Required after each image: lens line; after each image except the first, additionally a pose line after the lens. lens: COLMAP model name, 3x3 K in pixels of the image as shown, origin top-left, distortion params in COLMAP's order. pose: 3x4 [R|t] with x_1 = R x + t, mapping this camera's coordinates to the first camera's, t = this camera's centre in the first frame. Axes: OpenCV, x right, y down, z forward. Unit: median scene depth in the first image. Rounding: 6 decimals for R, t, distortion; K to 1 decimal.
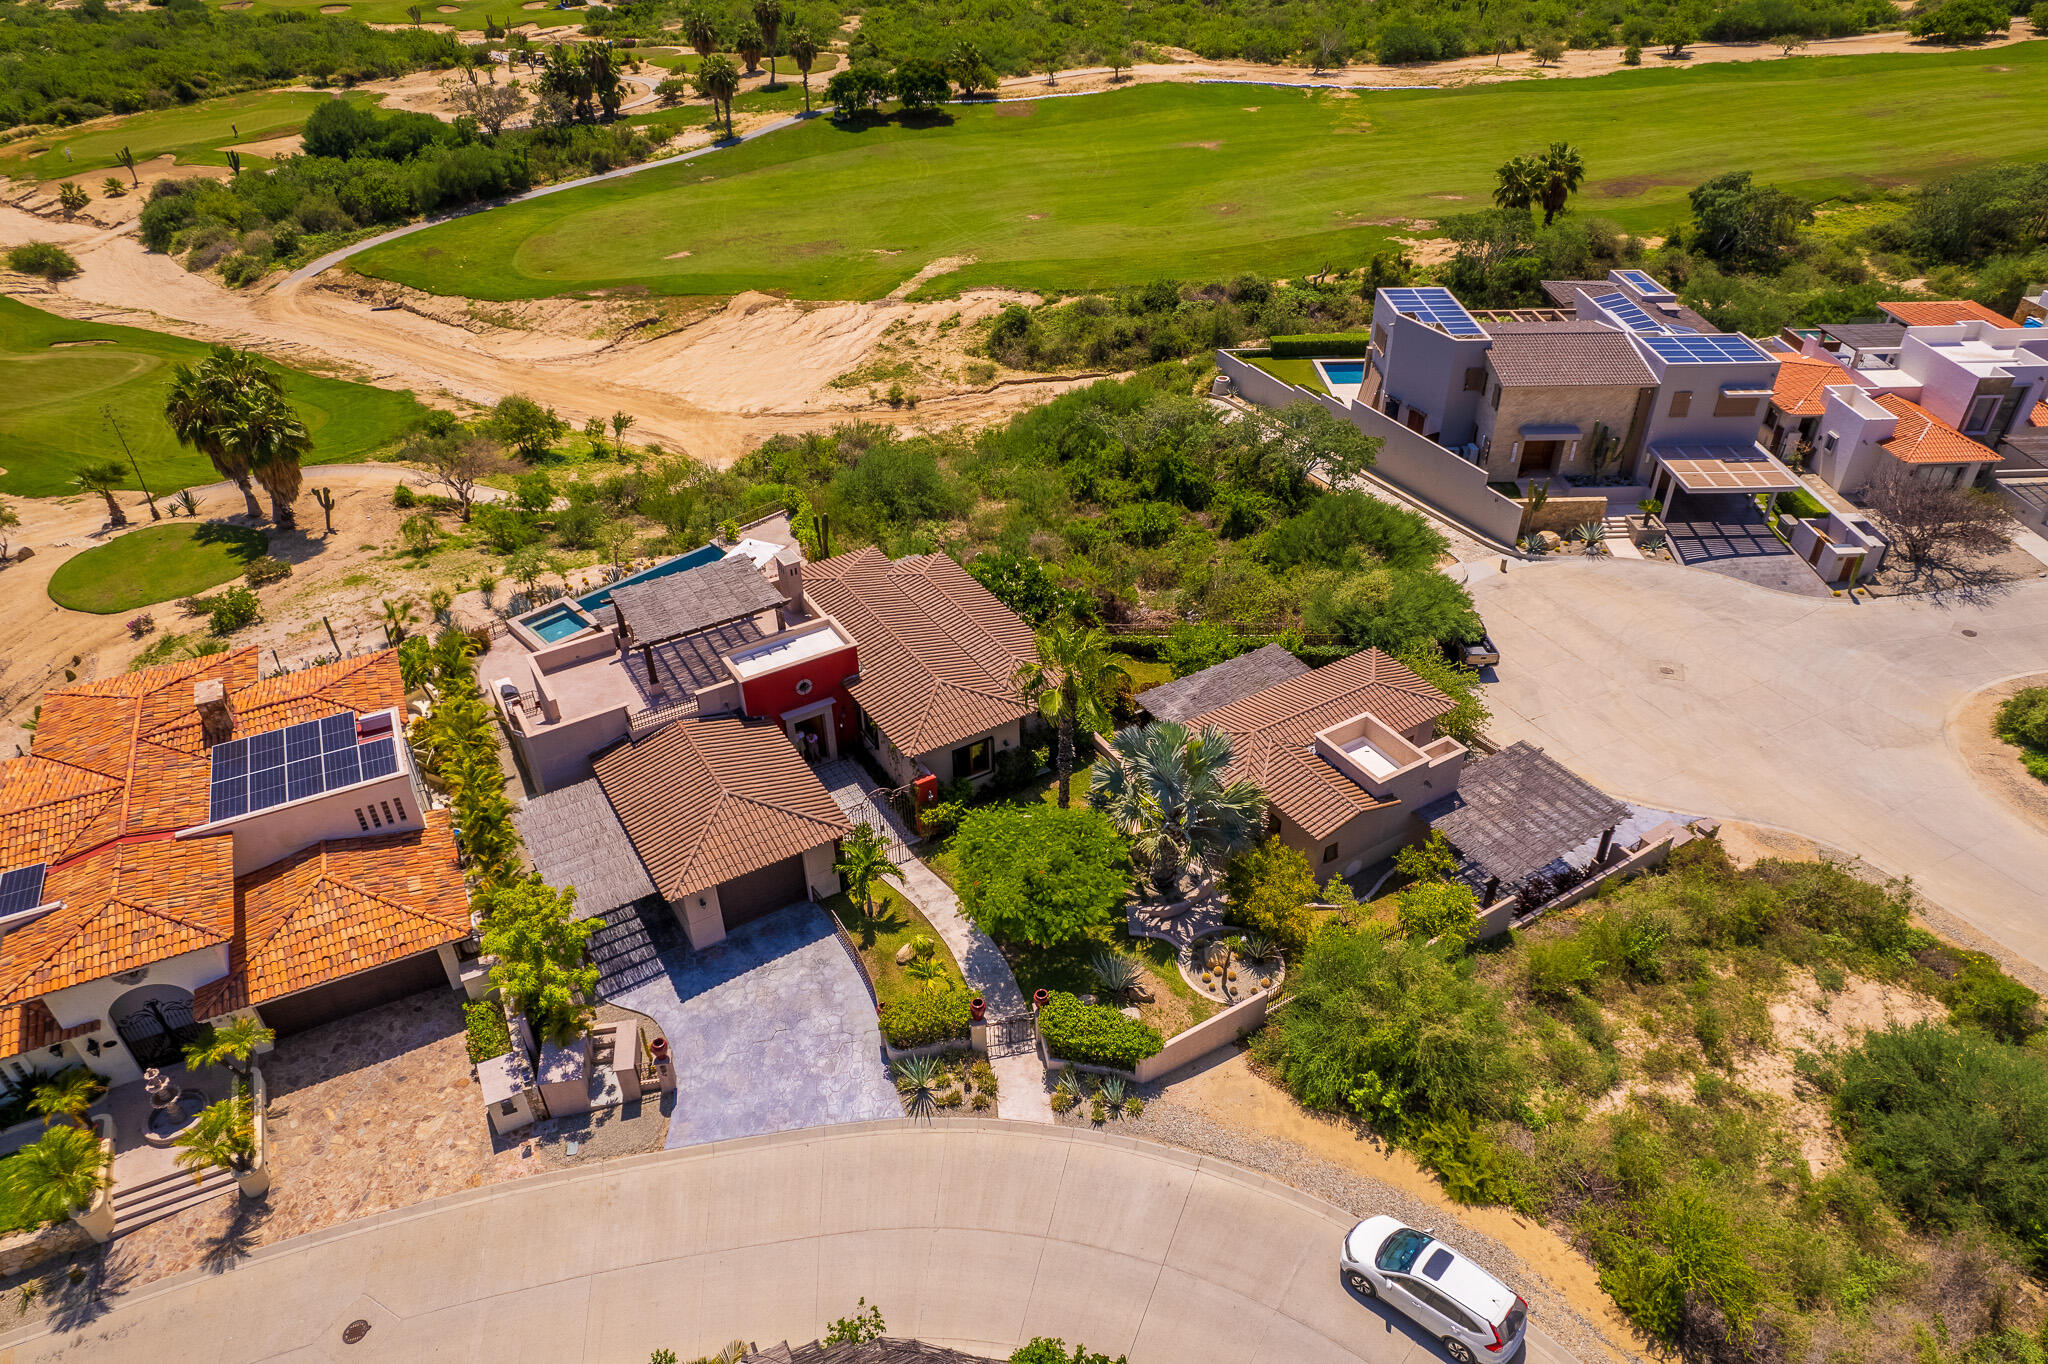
lens RADIAL K [[1317.4, 0, 1030.3], [0, 1317.4, 697.8], [0, 0, 1]] dist [-0.071102, 0.061573]
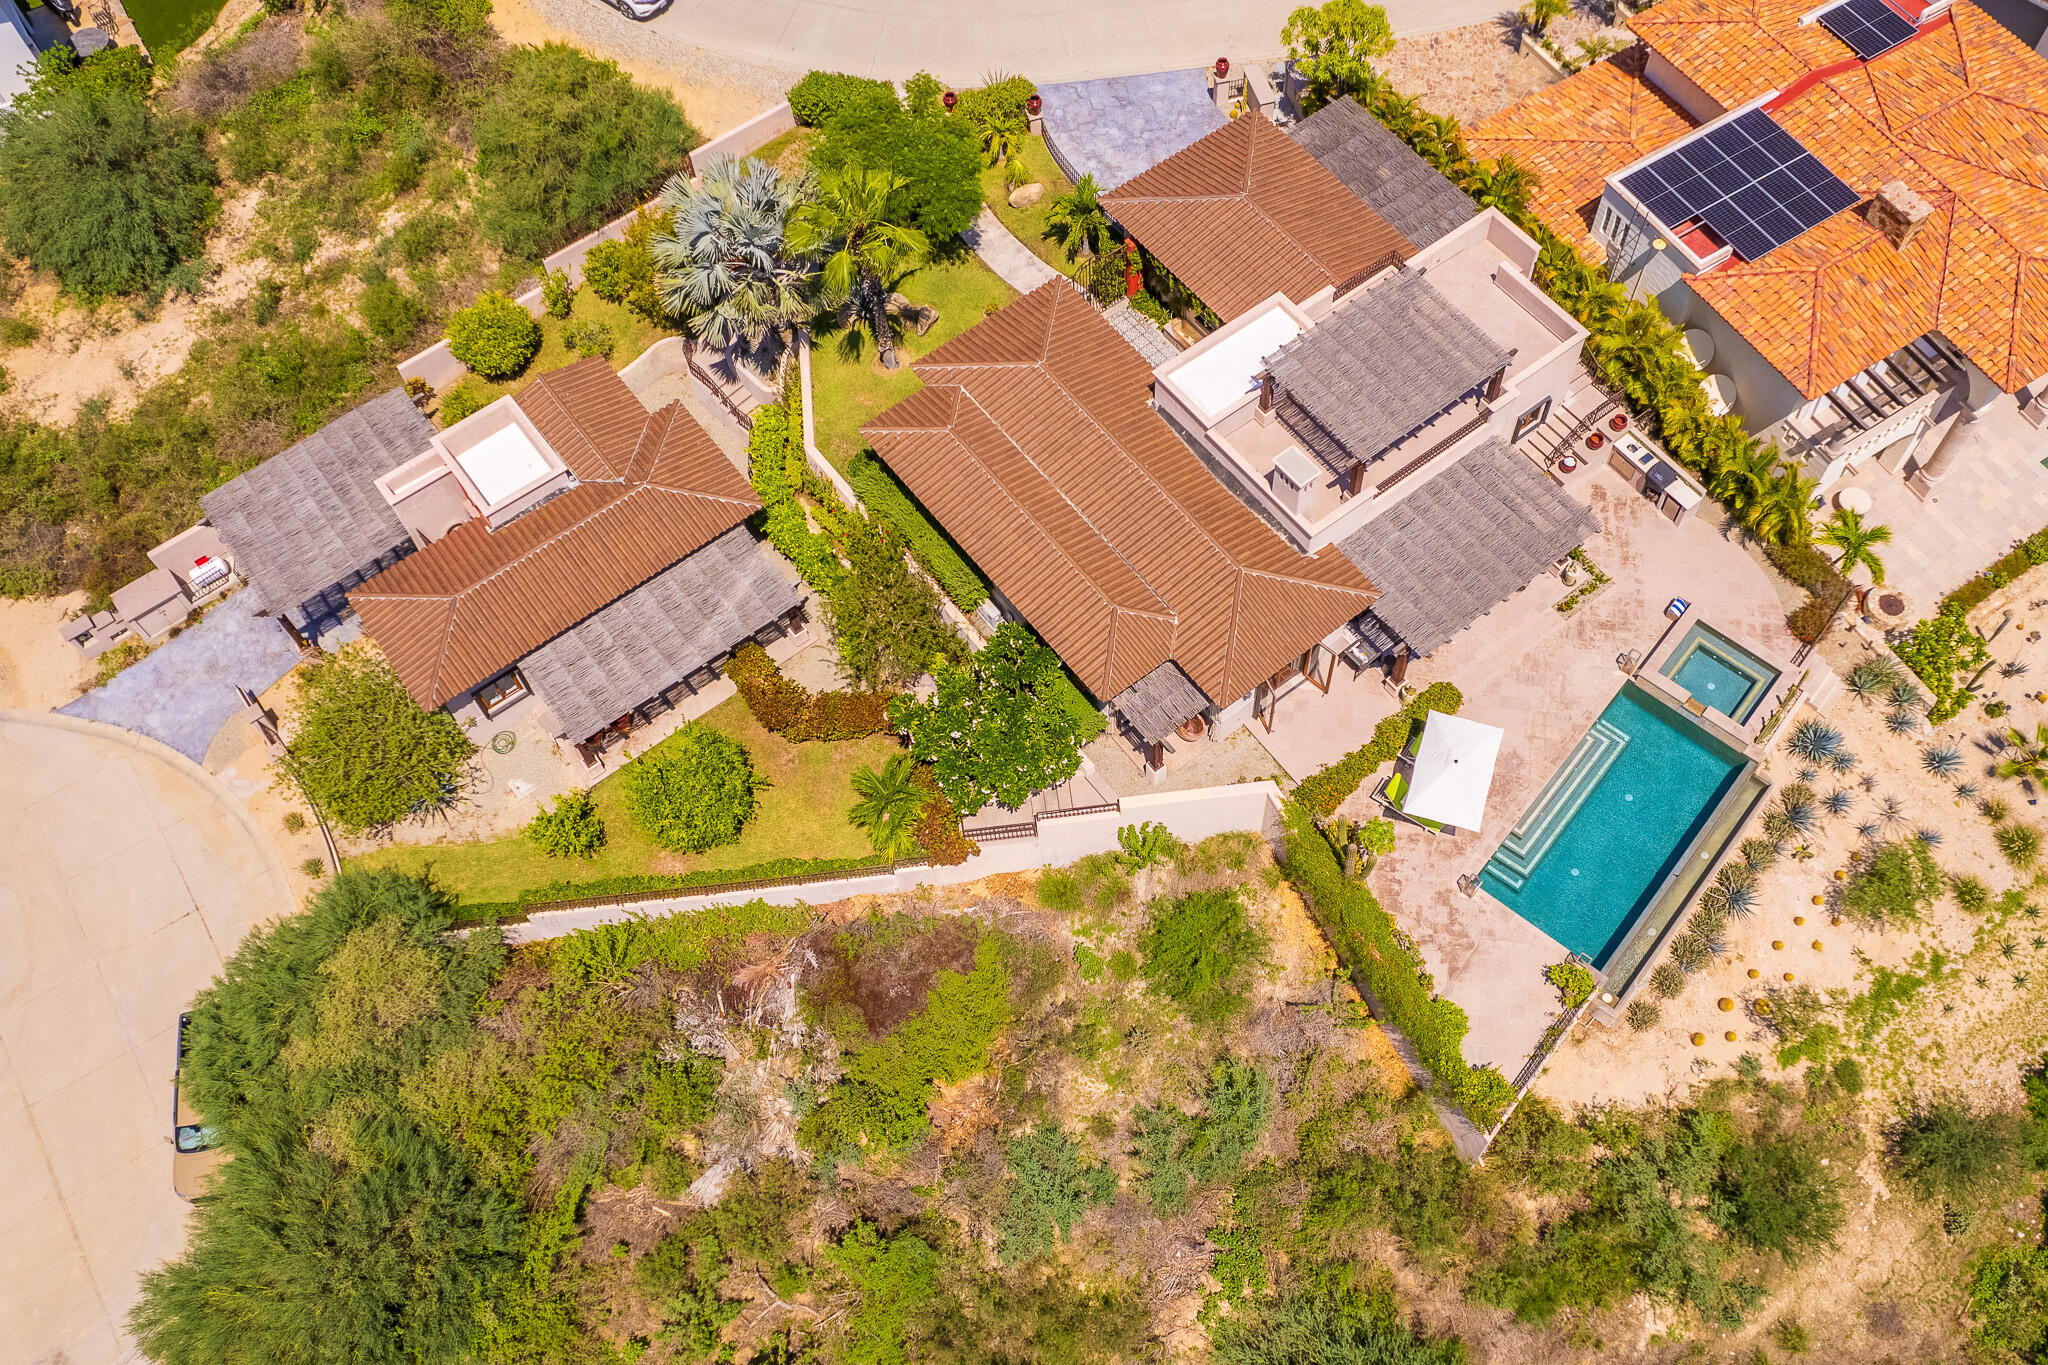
lens RADIAL K [[1828.4, 0, 1129.7], [0, 1828.4, 682.6], [0, 0, 1]] dist [-0.061147, 0.032764]
pose [[-0.992348, 0.111889, -0.052221, -0.046574], [-0.064548, -0.109549, 0.991883, -1.153261], [0.105260, 0.987664, 0.115933, 1.113699]]
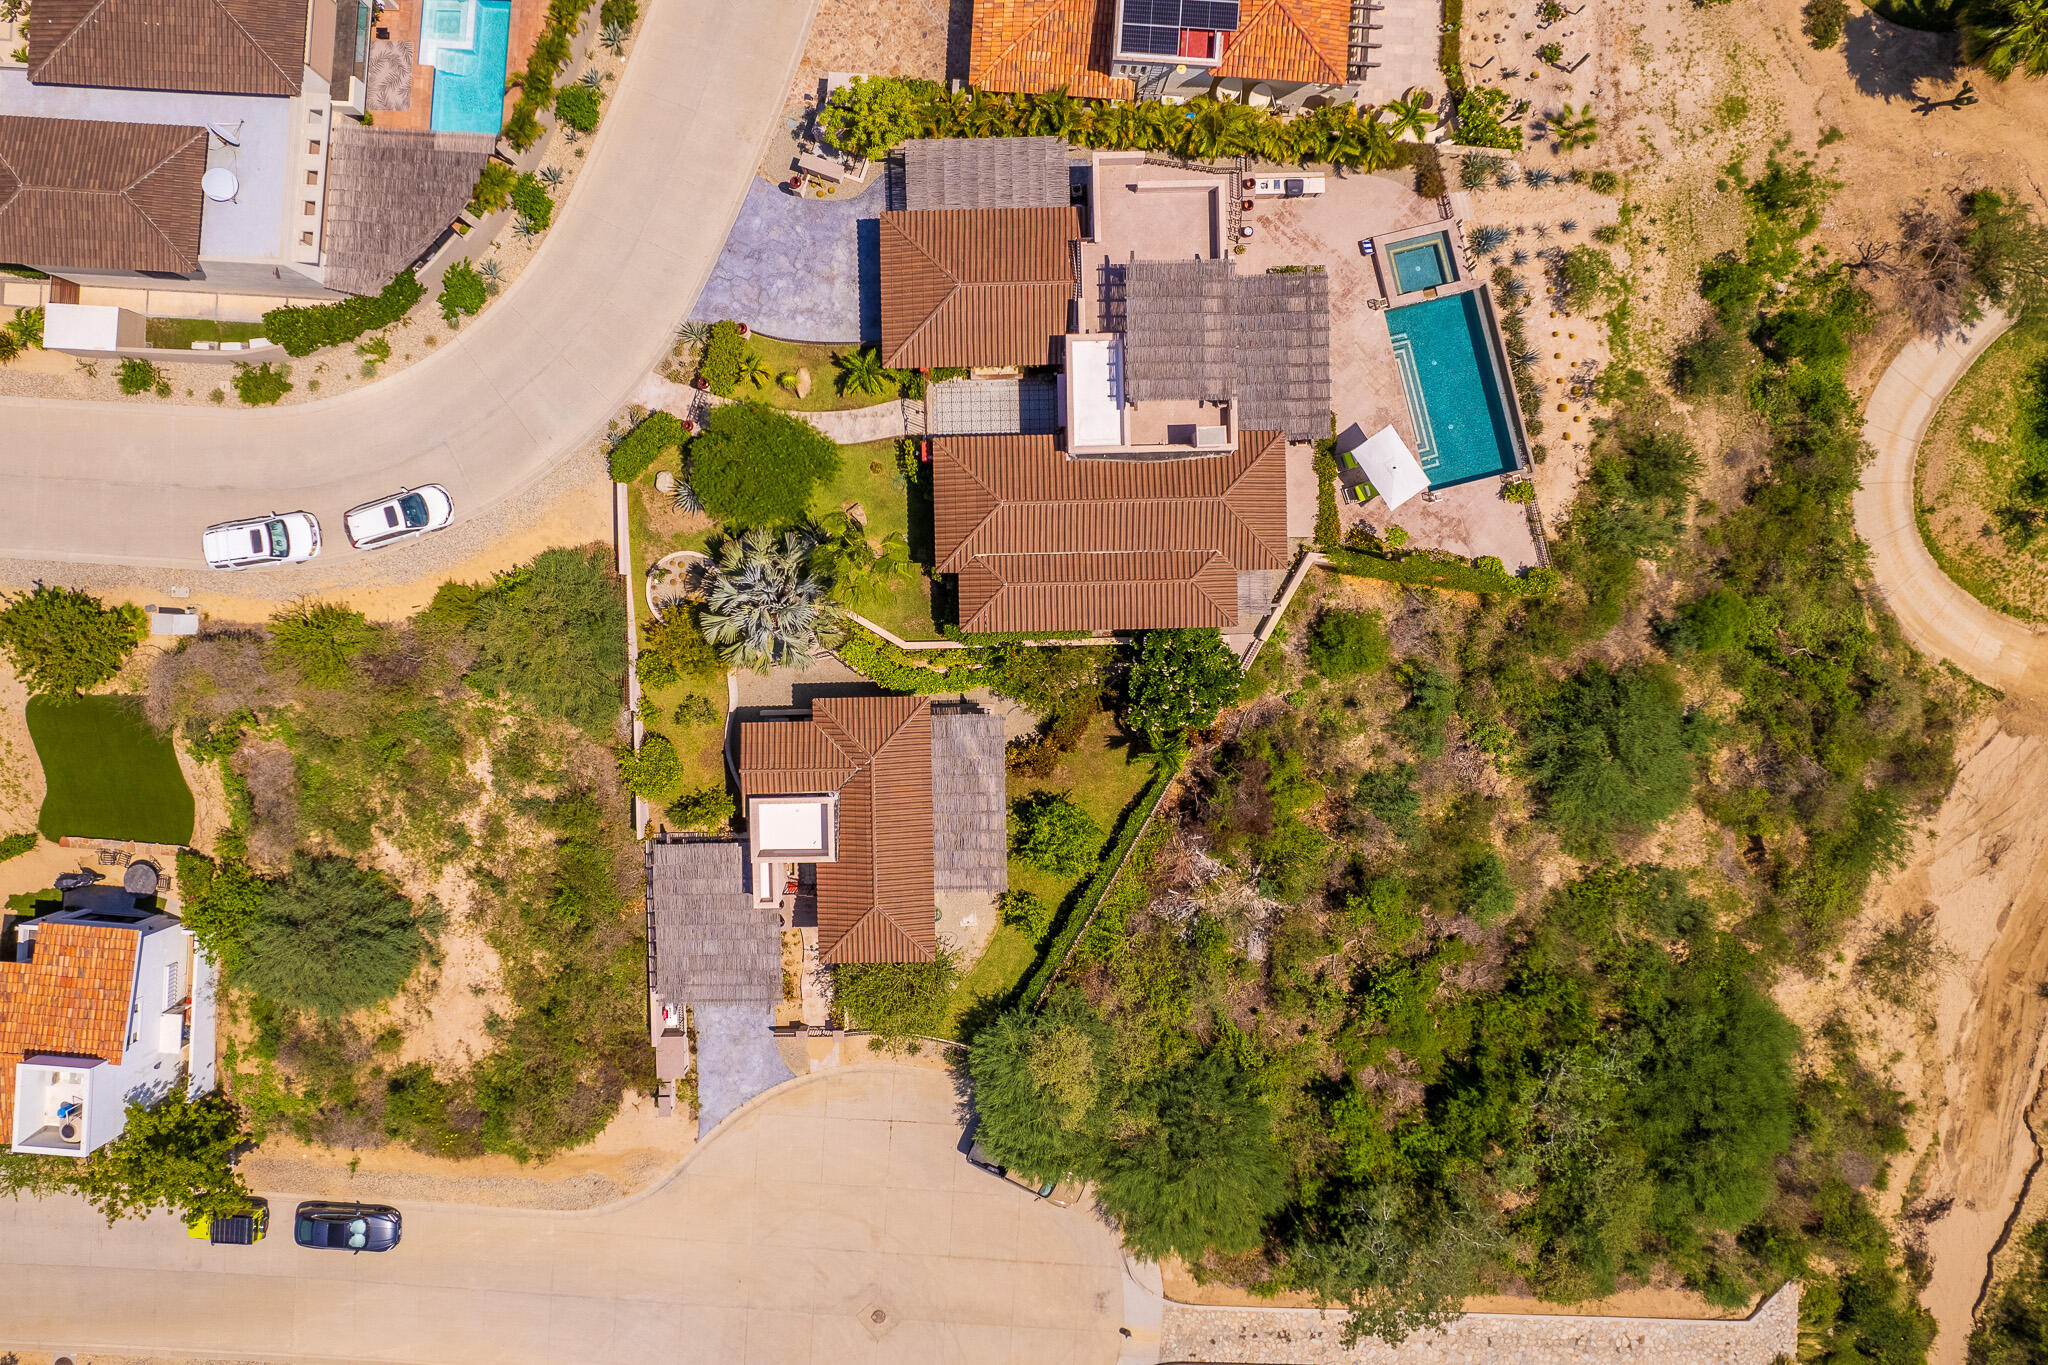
lens RADIAL K [[1627.1, 0, 953.2], [0, 1627.1, 622.5], [0, 0, 1]] dist [-0.066893, 0.056046]
pose [[-0.502698, 0.864176, 0.022248, 0.007475], [-0.482078, -0.301606, 0.822578, -1.189298], [0.717562, 0.402783, 0.568217, 0.251550]]
